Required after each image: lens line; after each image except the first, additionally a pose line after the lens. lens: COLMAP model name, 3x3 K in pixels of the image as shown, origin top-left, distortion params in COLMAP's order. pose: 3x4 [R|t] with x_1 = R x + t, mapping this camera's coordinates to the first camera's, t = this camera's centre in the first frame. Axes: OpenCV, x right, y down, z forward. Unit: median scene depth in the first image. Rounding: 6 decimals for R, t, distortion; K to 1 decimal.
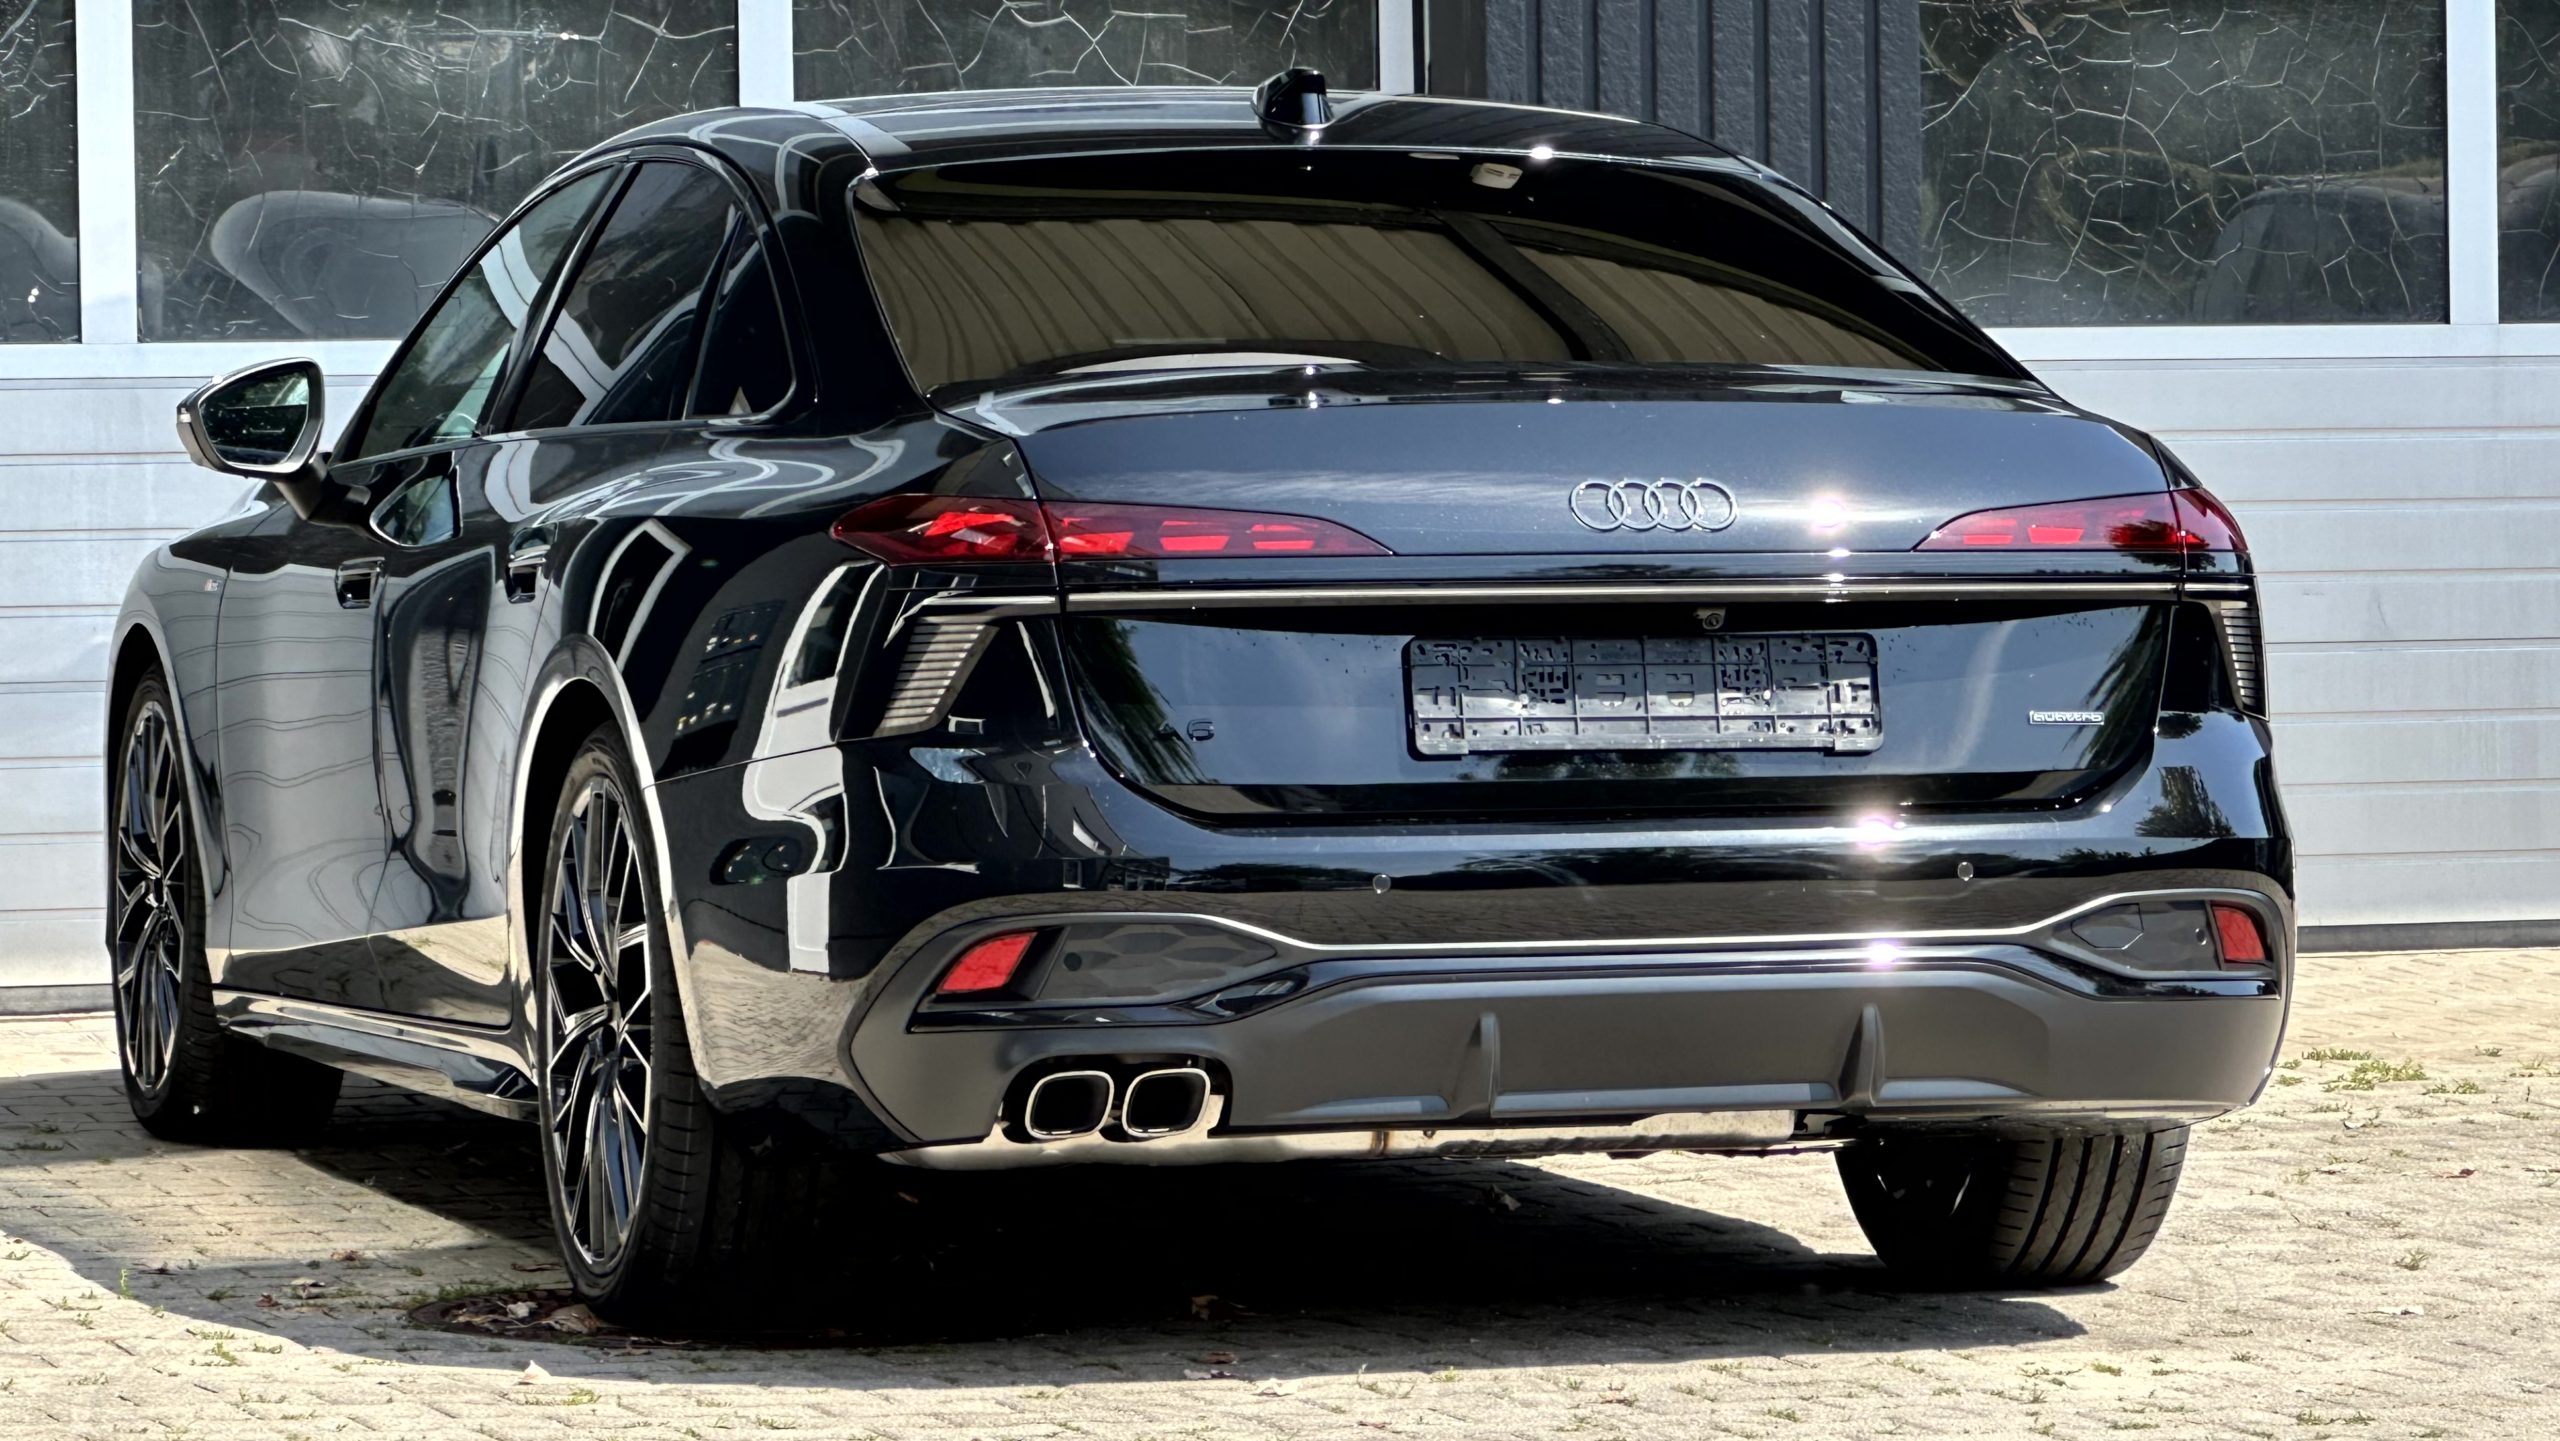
lens RADIAL K [[9170.4, 0, 1275.9], [0, 9170.4, 732.7], [0, 0, 1]] dist [-0.032306, 0.000000]
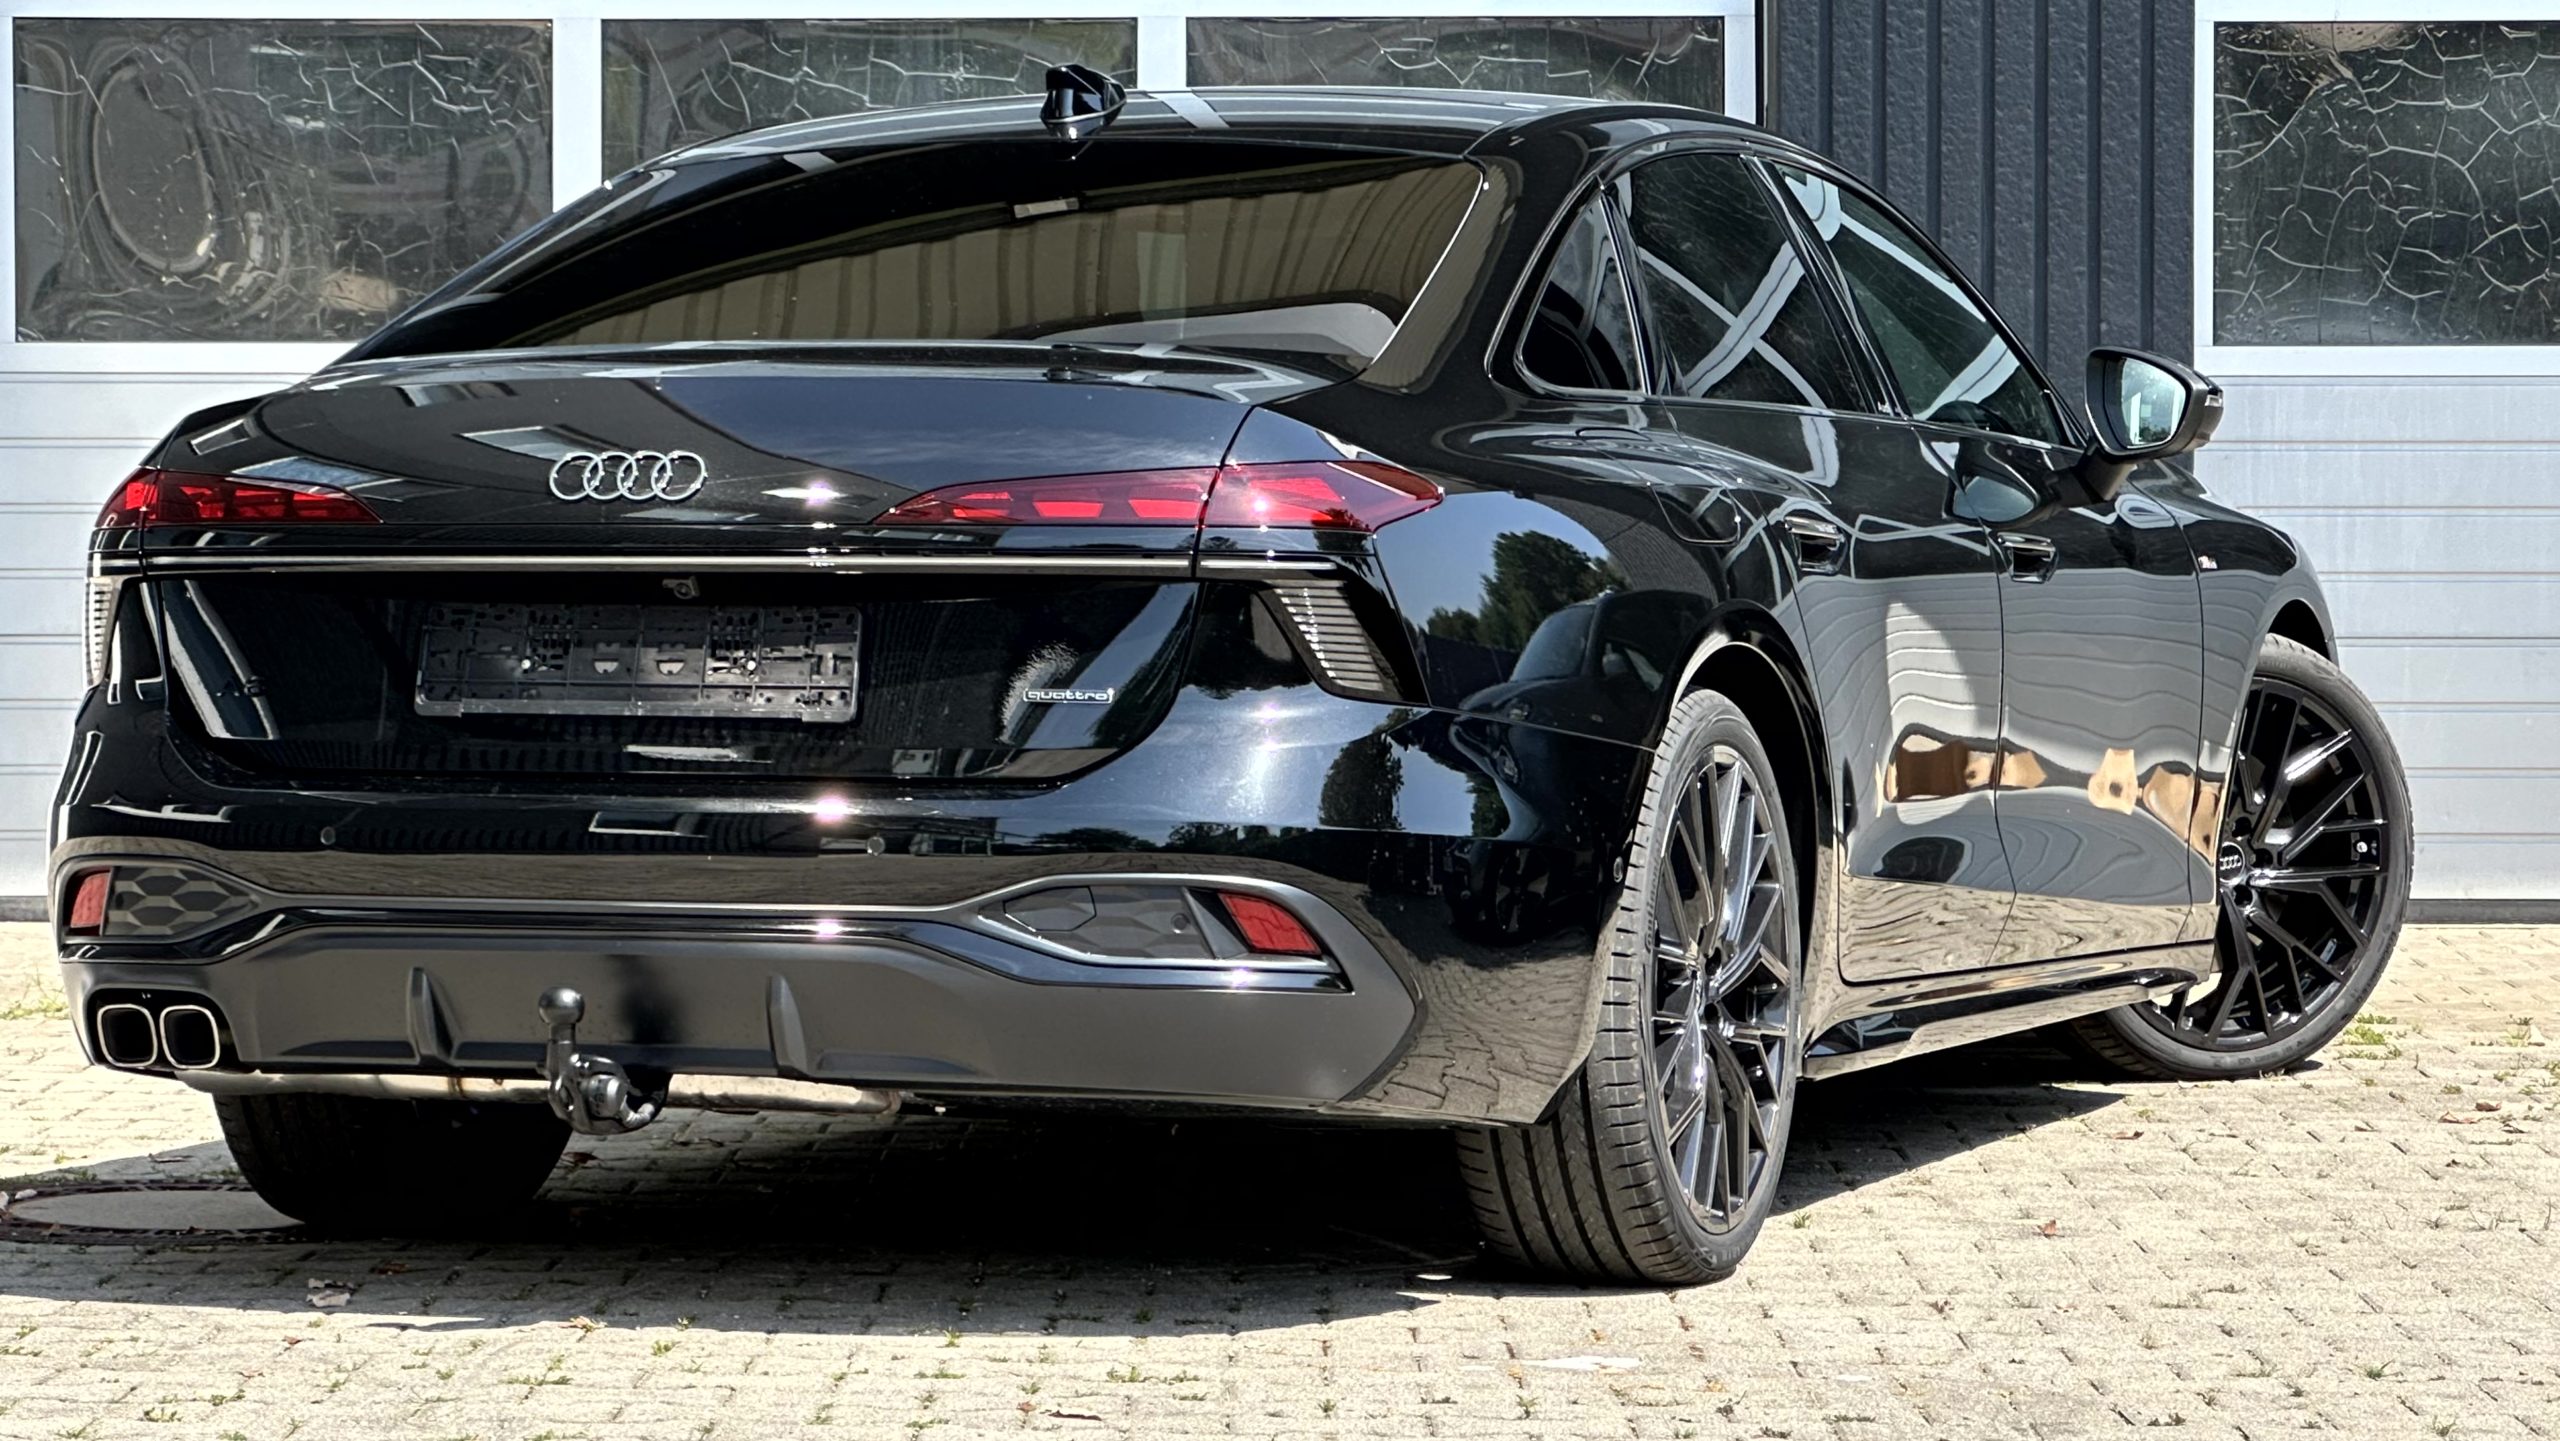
lens RADIAL K [[7129.6, 0, 1346.8], [0, 7129.6, 711.0], [0, 0, 1]] dist [0.020179, 0.000000]
pose [[0.965870, 0.021885, -0.258102, 0.207608], [-0.021125, 0.999760, 0.005720, -0.003162], [0.258165, -0.000073, 0.966101, 0.157625]]
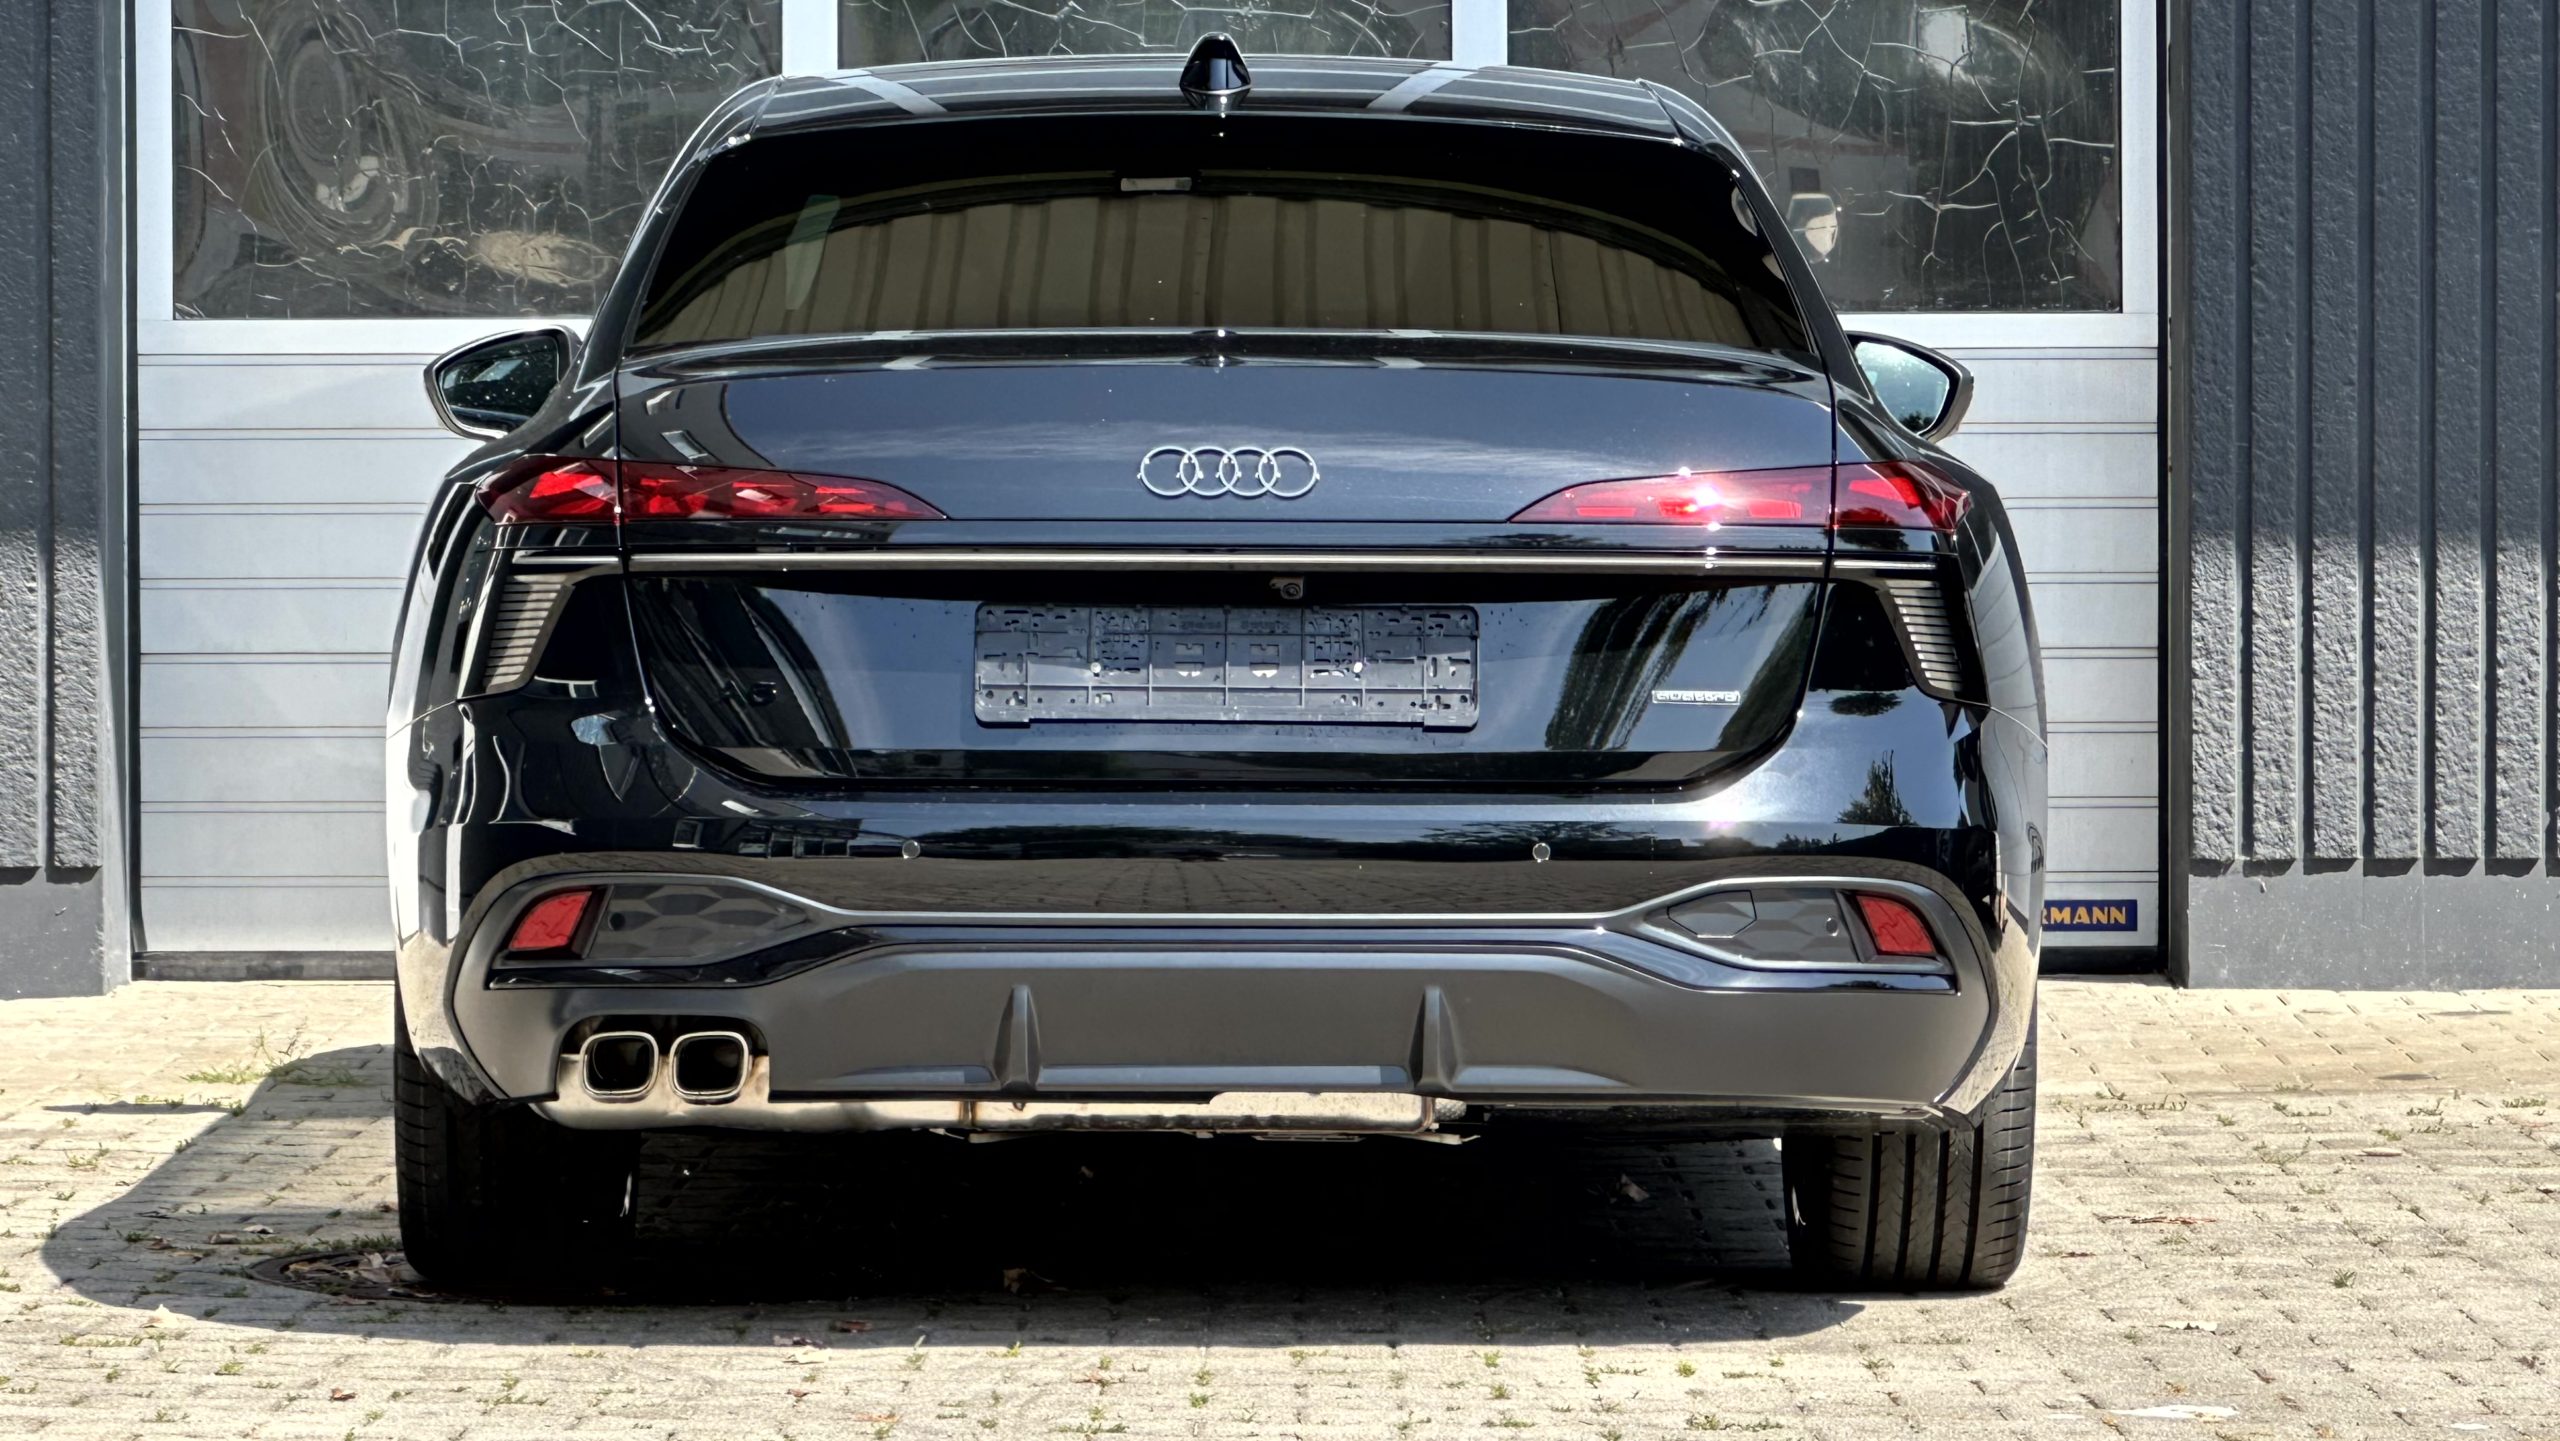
lens RADIAL K [[9170.4, 0, 1276.5], [0, 9170.4, 722.0], [0, 0, 1]] dist [-0.032306, 0.000000]
pose [[0.966153, 0.018557, -0.257300, 0.190847], [-0.019105, 0.999817, 0.000367, 0.000938], [0.257260, 0.004561, 0.966331, 0.033276]]
